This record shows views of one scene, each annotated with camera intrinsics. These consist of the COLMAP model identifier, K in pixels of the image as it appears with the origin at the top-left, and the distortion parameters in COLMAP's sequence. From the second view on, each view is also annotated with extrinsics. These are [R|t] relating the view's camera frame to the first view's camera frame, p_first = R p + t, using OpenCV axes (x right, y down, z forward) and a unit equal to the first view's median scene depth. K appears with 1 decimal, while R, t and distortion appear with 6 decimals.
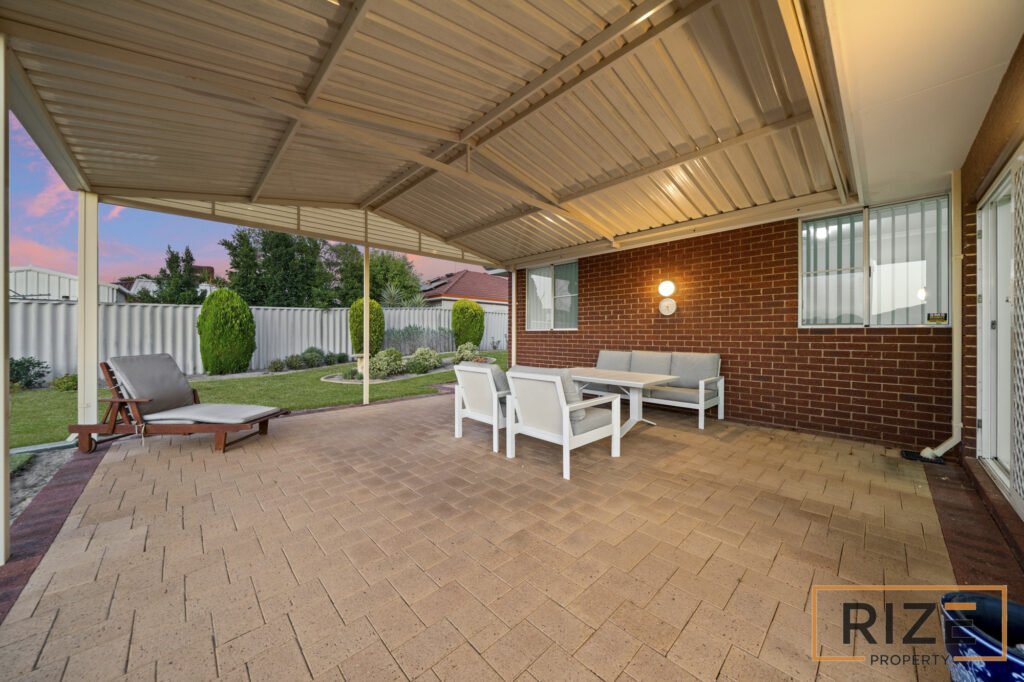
lens RADIAL K [[352.4, 0, 511.7], [0, 352.4, 333.6], [0, 0, 1]] dist [-0.004151, -0.000144]
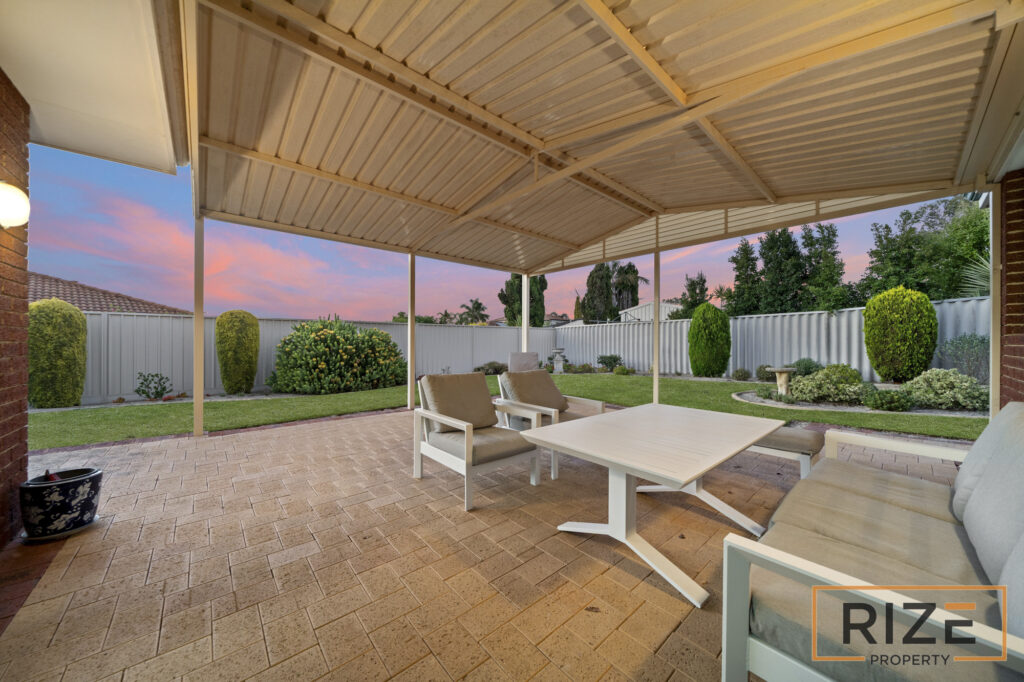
lens RADIAL K [[352.4, 0, 522.9], [0, 352.4, 339.7], [0, 0, 1]] dist [-0.004151, -0.000144]
pose [[-0.033298, 0.003839, -0.999438, 0.309945], [-0.000493, 0.999992, 0.003857, -0.009858], [0.999445, 0.000621, -0.033296, 0.379005]]
